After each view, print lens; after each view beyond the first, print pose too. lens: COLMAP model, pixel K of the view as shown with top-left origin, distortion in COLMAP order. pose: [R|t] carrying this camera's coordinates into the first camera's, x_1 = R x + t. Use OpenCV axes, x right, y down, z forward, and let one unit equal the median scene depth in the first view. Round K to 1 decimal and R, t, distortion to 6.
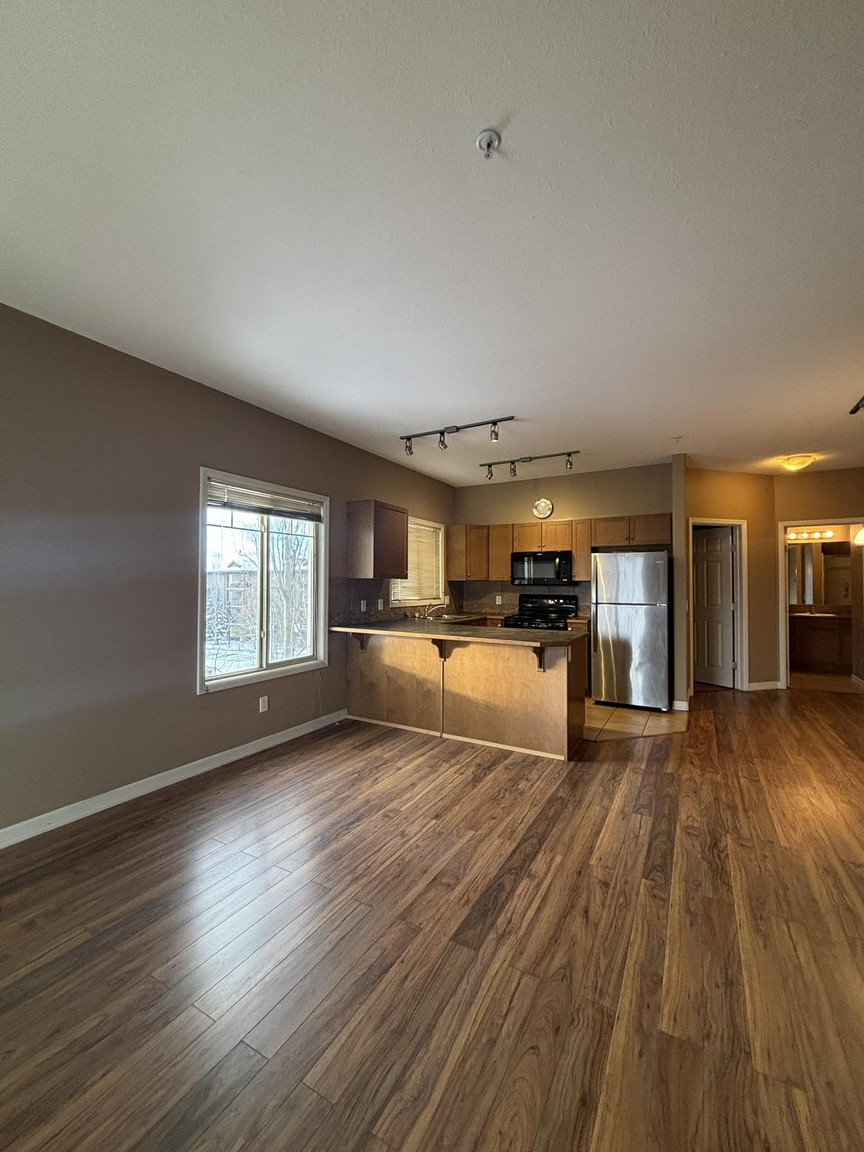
lens RADIAL K [[463.7, 0, 436.4], [0, 463.7, 574.0], [0, 0, 1]] dist [-0.000263, 0.000260]
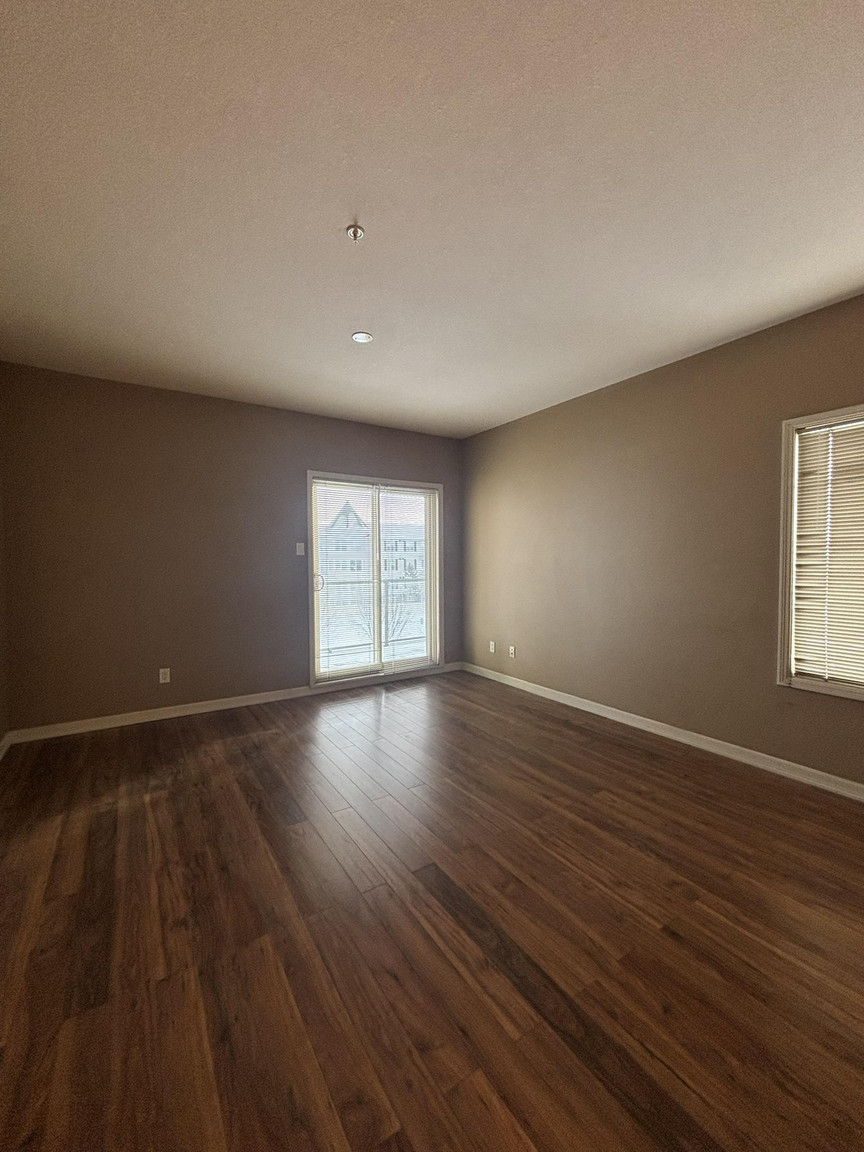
lens RADIAL K [[466.9, 0, 435.3], [0, 466.9, 574.7], [0, 0, 1]] dist [0.001969, 0.000949]
pose [[-0.457721, 0.029340, -0.888611, 0.550643], [0.024470, 0.999492, 0.020397, 0.017649], [0.888759, -0.012408, -0.458207, 0.806487]]
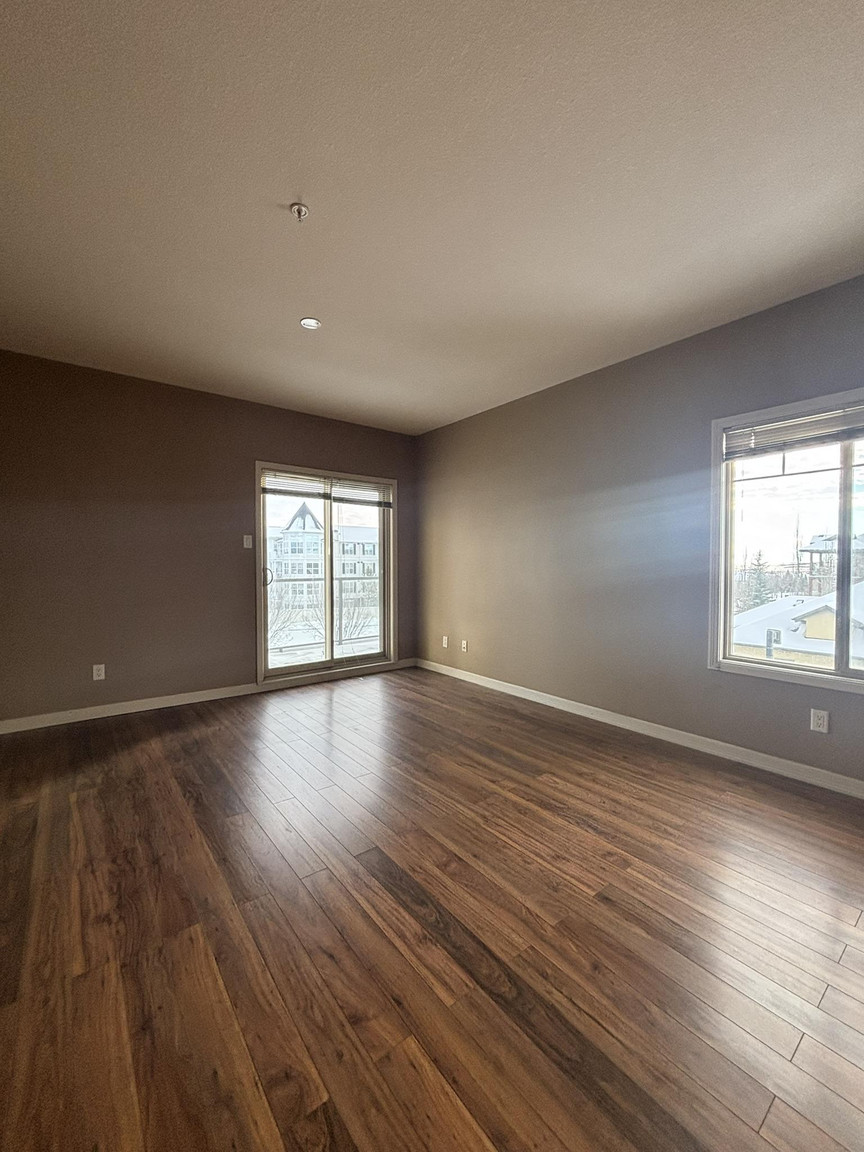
lens RADIAL K [[466.9, 0, 435.3], [0, 466.9, 574.7], [0, 0, 1]] dist [0.001969, 0.000949]
pose [[-0.378724, 0.019631, -0.925302, 0.545743], [0.019285, 0.999725, 0.013317, 0.047146], [0.925309, -0.012800, -0.378998, 0.825306]]
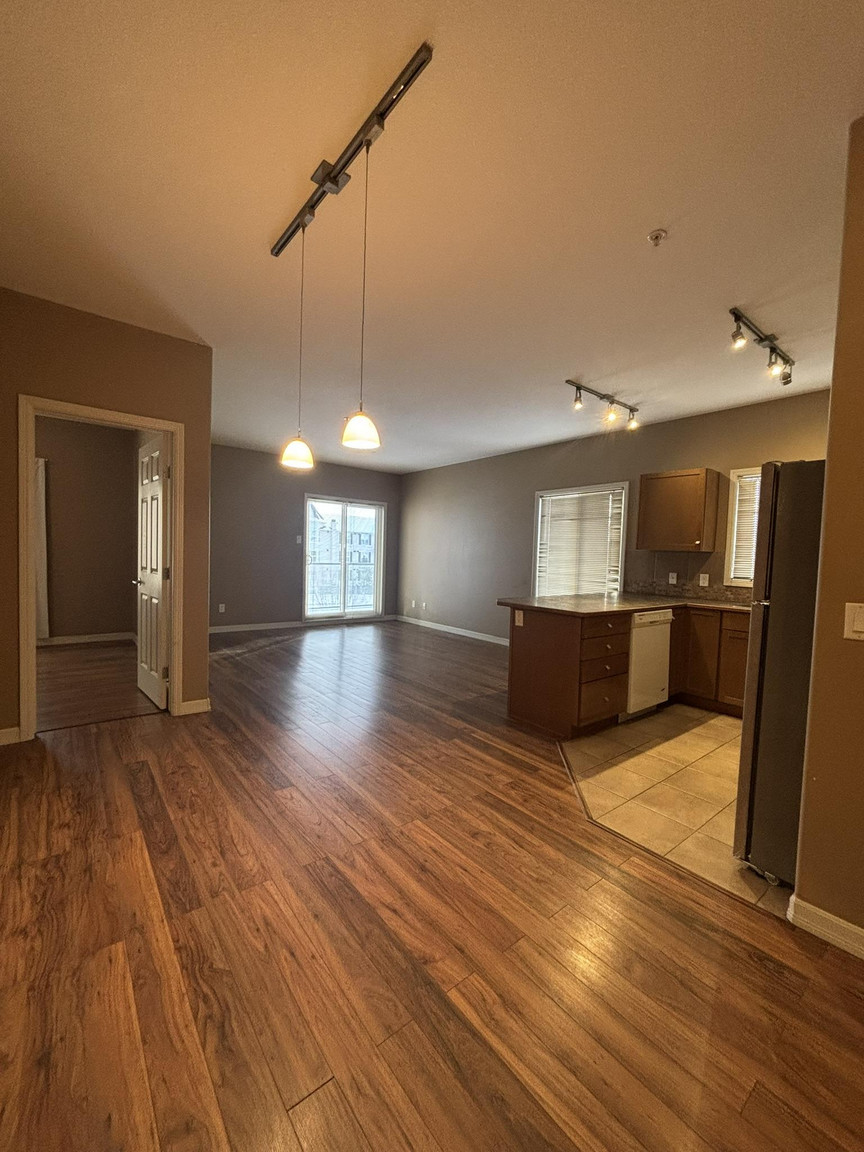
lens RADIAL K [[463.7, 0, 436.4], [0, 463.7, 574.0], [0, 0, 1]] dist [-0.000263, 0.000260]
pose [[-0.366837, 0.023451, -0.929990, 1.395083], [-0.012929, 0.999457, 0.030303, 0.052039], [0.930195, 0.023140, -0.366334, 1.300043]]
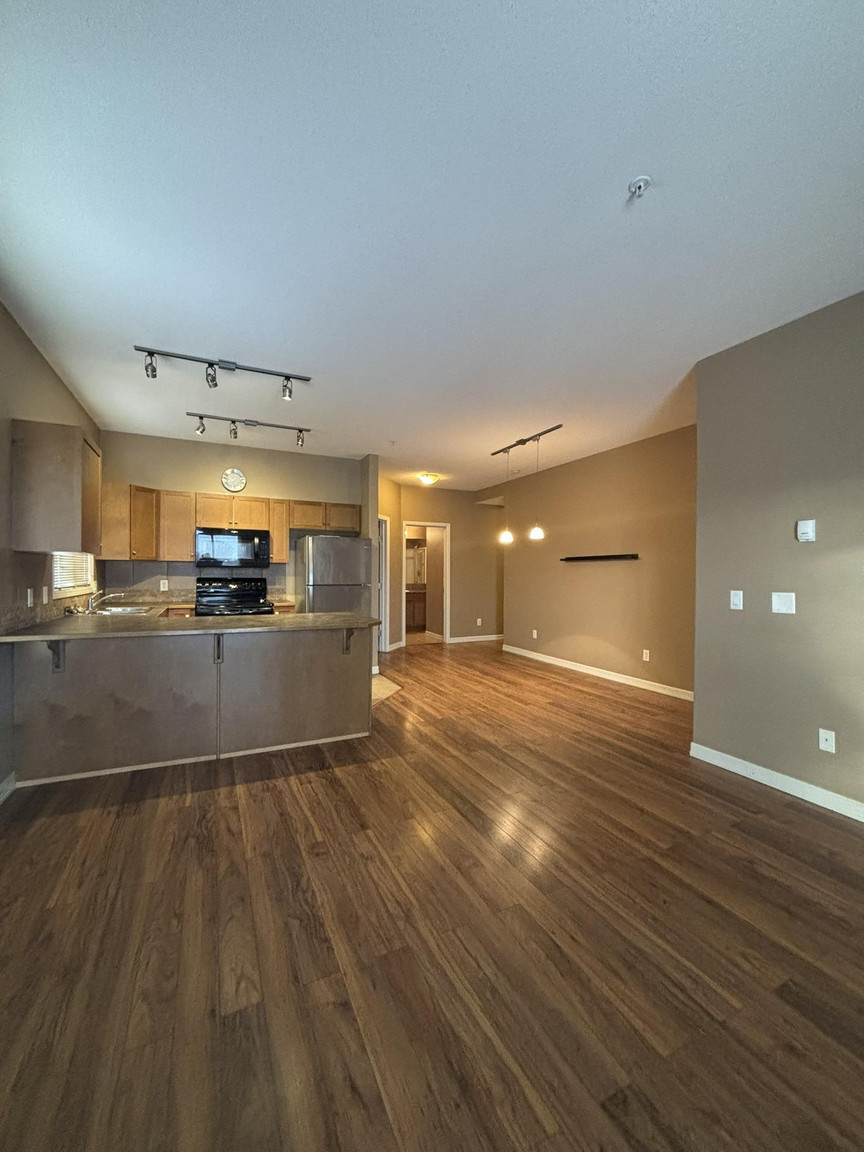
lens RADIAL K [[463.2, 0, 432.0], [0, 463.2, 576.0], [0, 0, 1]] dist [0.000126, -0.000097]
pose [[0.575007, -0.007900, 0.818111, -0.510779], [-0.022645, 0.999417, 0.025567, 0.018515], [-0.817835, -0.033227, 0.574492, 0.322868]]
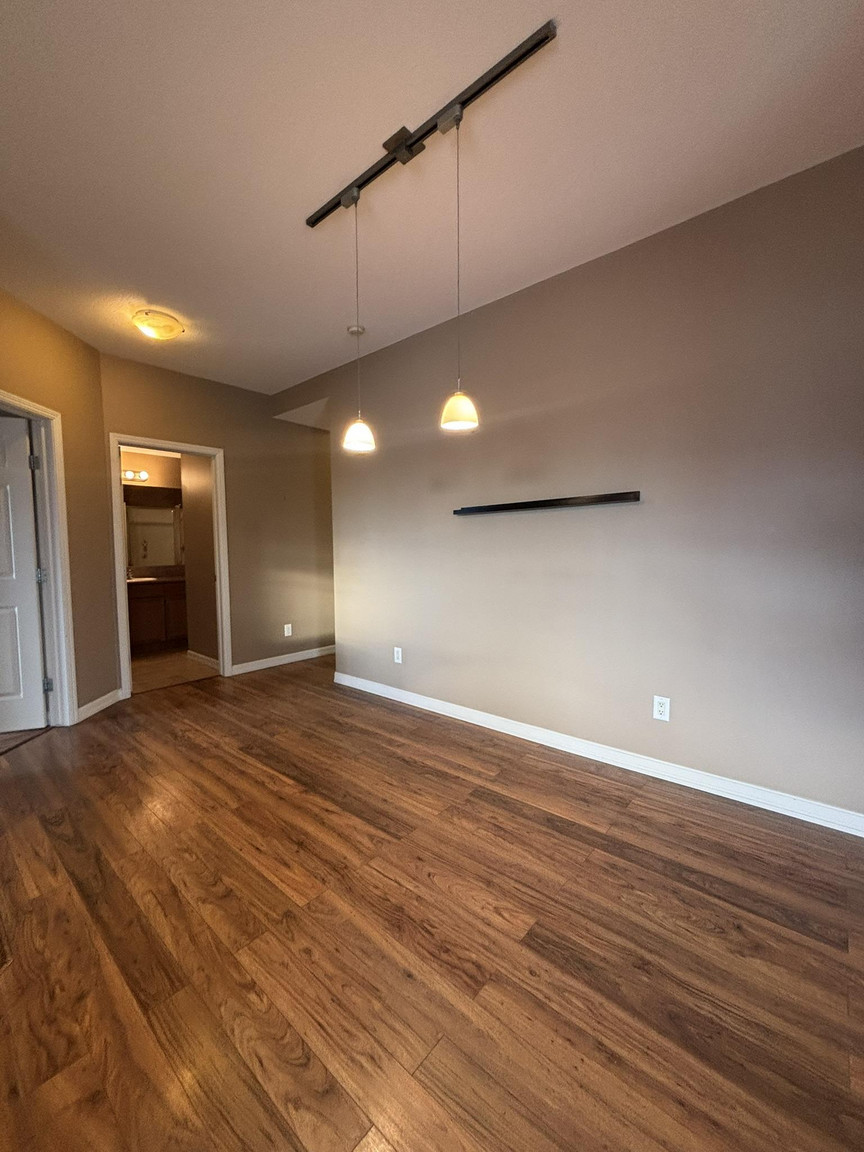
lens RADIAL K [[466.9, 0, 435.3], [0, 466.9, 574.7], [0, 0, 1]] dist [0.001969, 0.000949]
pose [[0.197298, -0.060919, 0.978449, 0.378812], [-0.013453, 0.997805, 0.064837, 0.054367], [-0.980251, -0.025955, 0.196046, 0.822017]]
